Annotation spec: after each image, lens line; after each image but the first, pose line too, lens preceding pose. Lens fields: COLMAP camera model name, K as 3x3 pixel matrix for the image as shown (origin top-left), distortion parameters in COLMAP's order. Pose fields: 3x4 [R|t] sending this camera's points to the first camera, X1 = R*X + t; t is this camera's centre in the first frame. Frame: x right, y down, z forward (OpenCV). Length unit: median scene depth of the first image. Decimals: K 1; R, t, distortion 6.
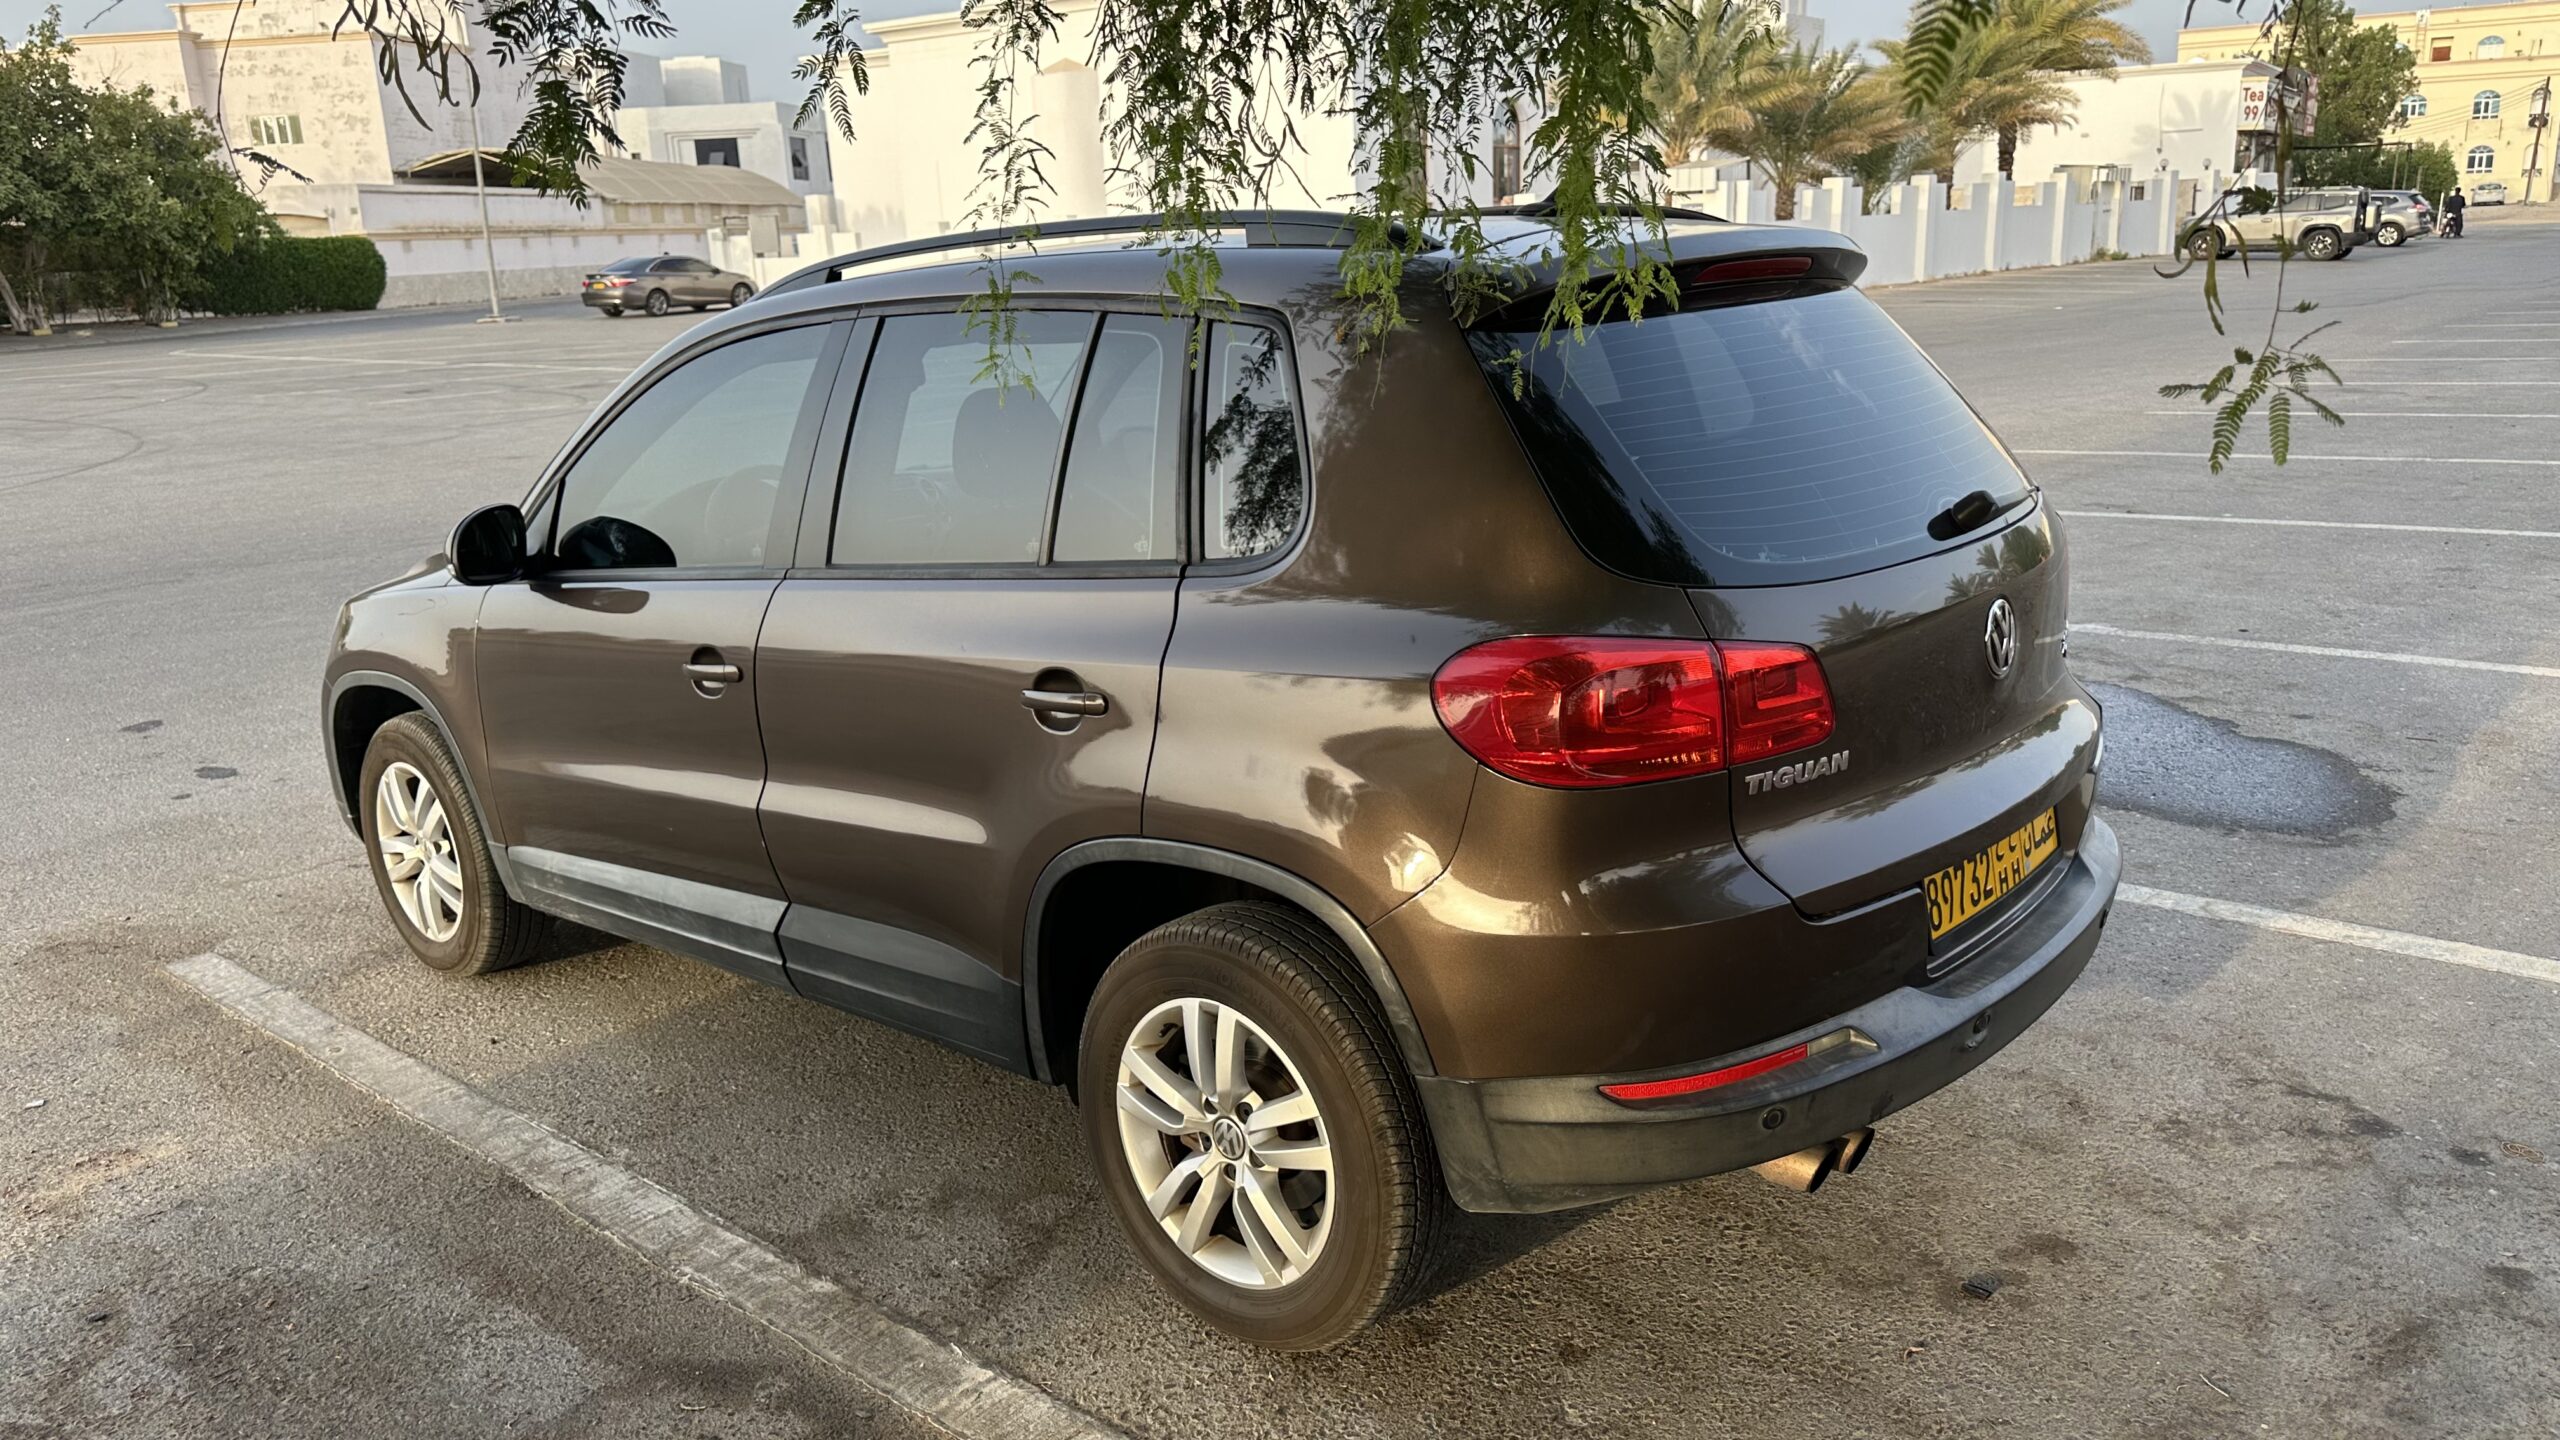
lens RADIAL K [[1811.6, 0, 1284.4], [0, 1811.6, 723.4], [0, 0, 1]] dist [0.012912, -0.016570]
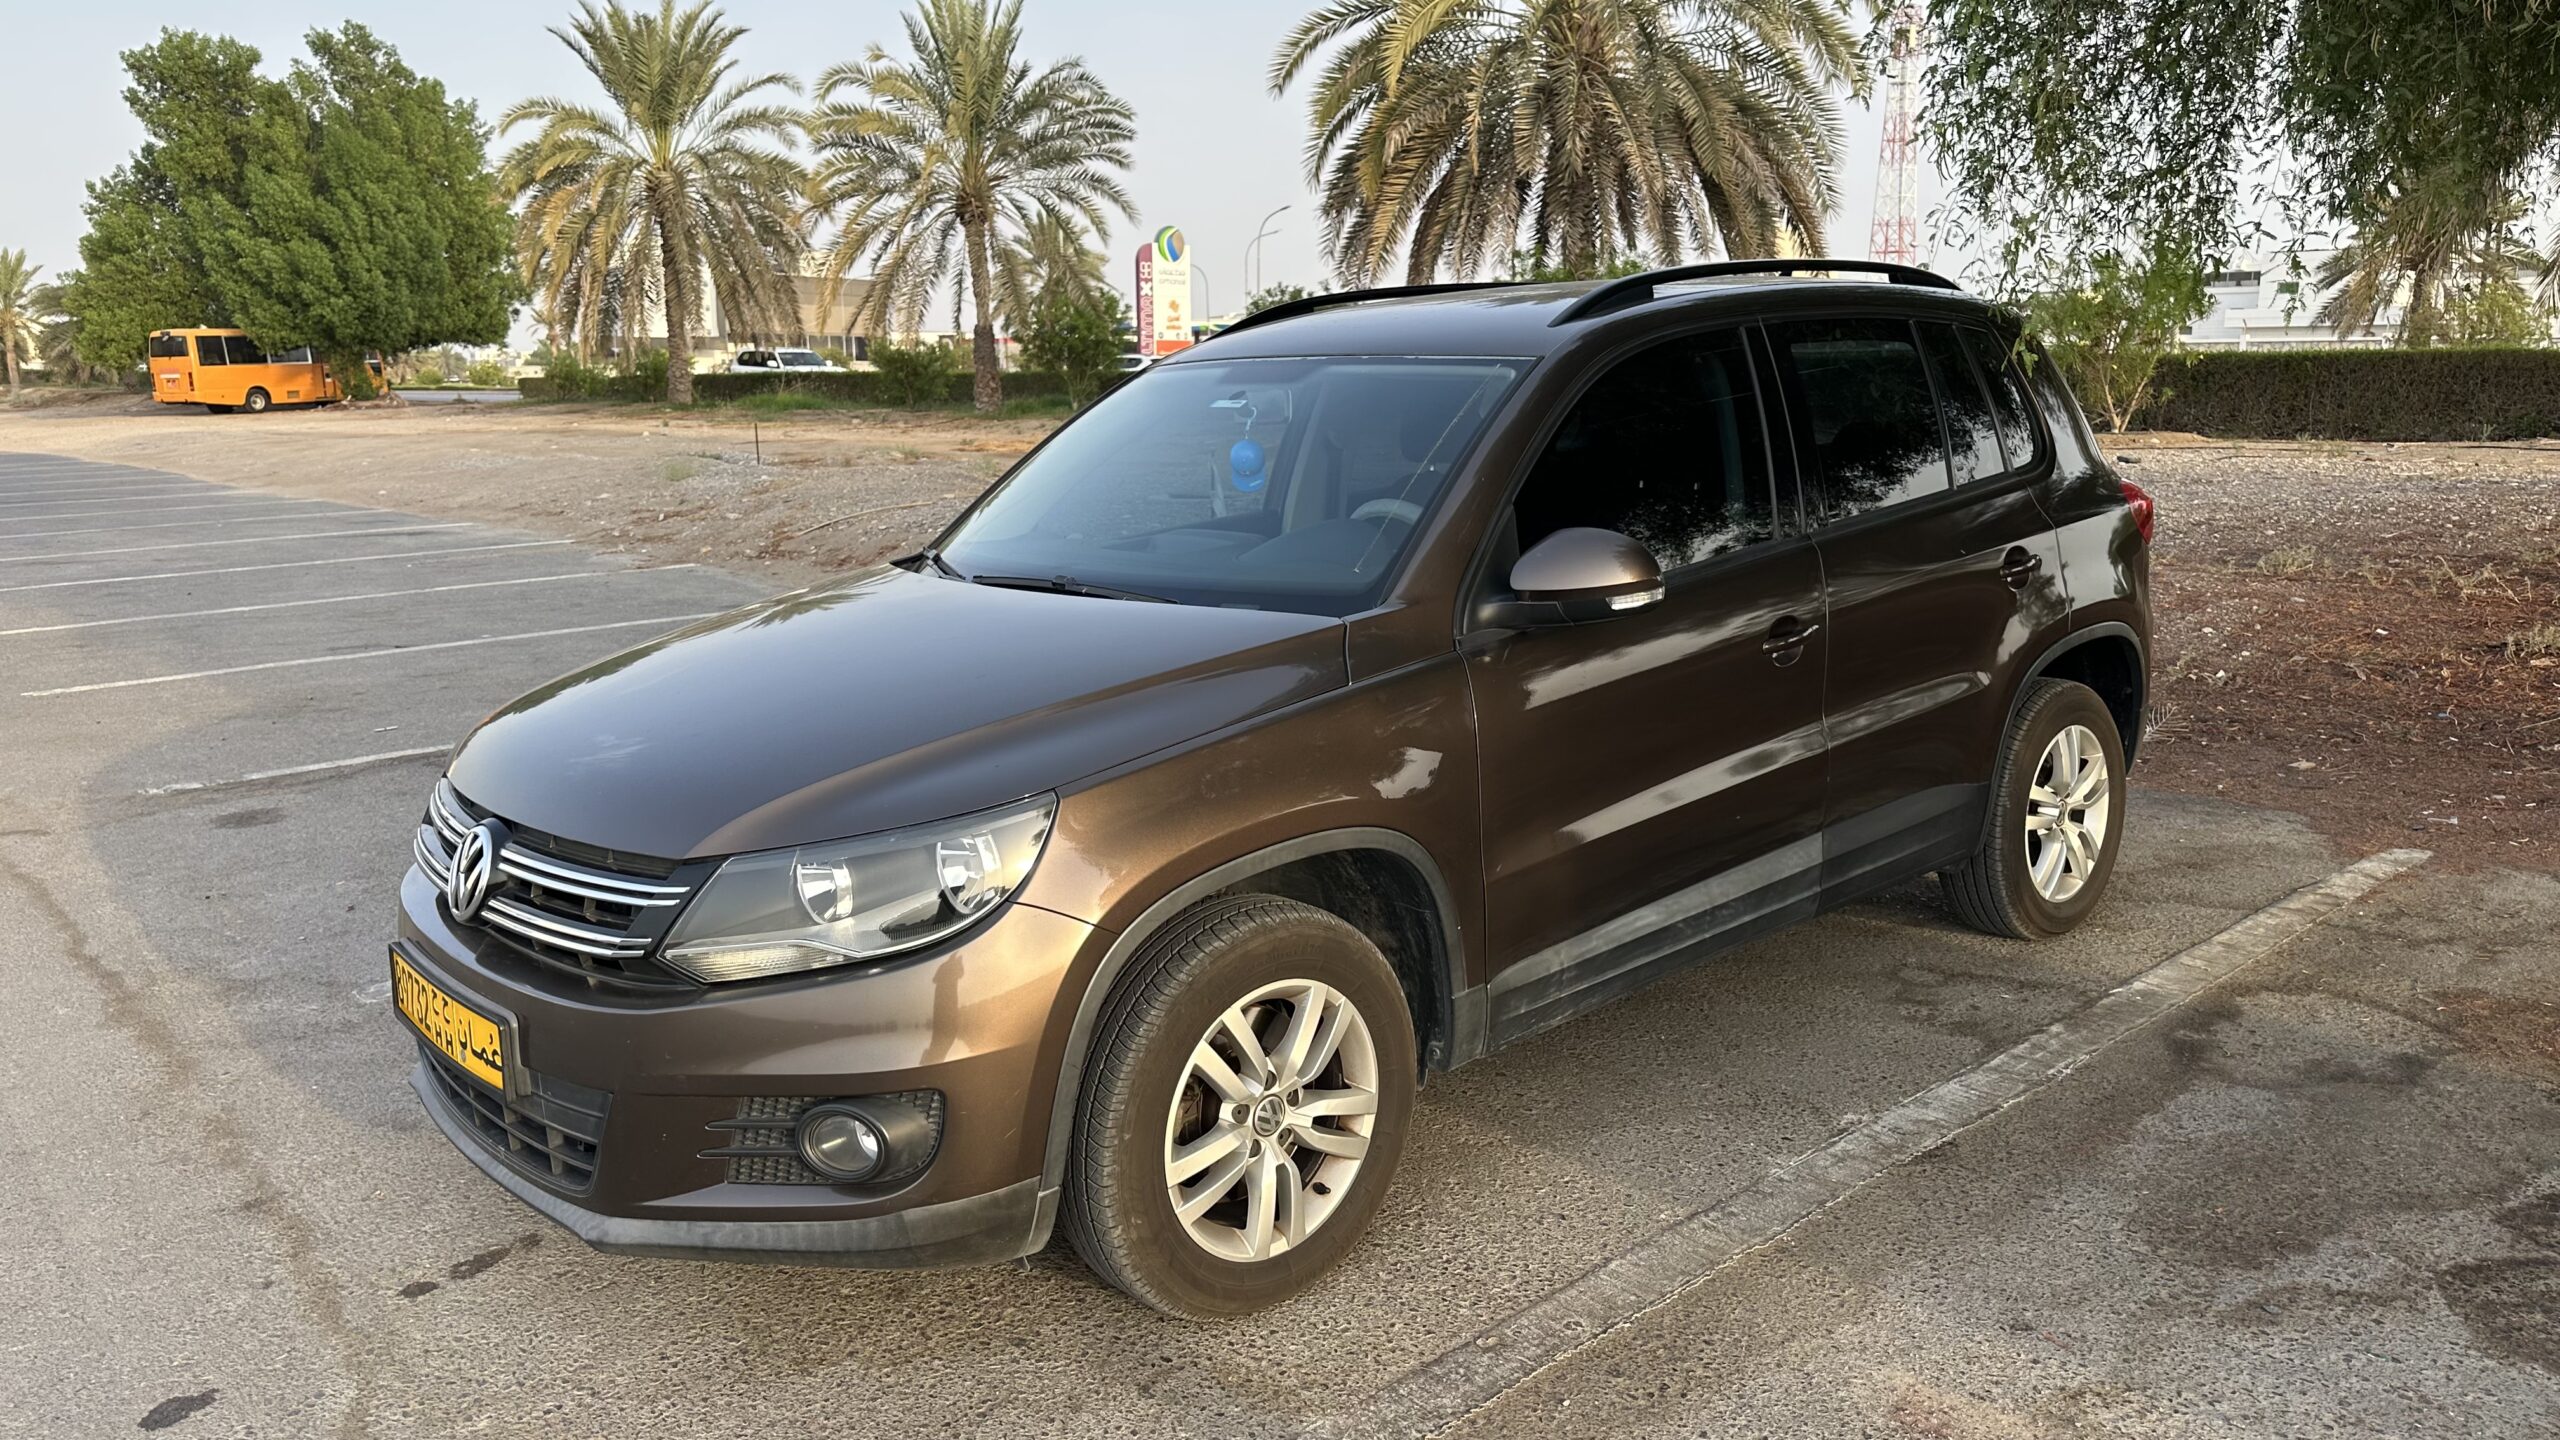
lens RADIAL K [[1811.6, 0, 1273.6], [0, 1811.6, 721.4], [0, 0, 1]] dist [0.012912, -0.016570]
pose [[0.137148, -0.144346, 0.979977, -0.104815], [0.261518, 0.959500, 0.104731, -0.012871], [-0.955405, 0.241918, 0.169343, 0.082564]]
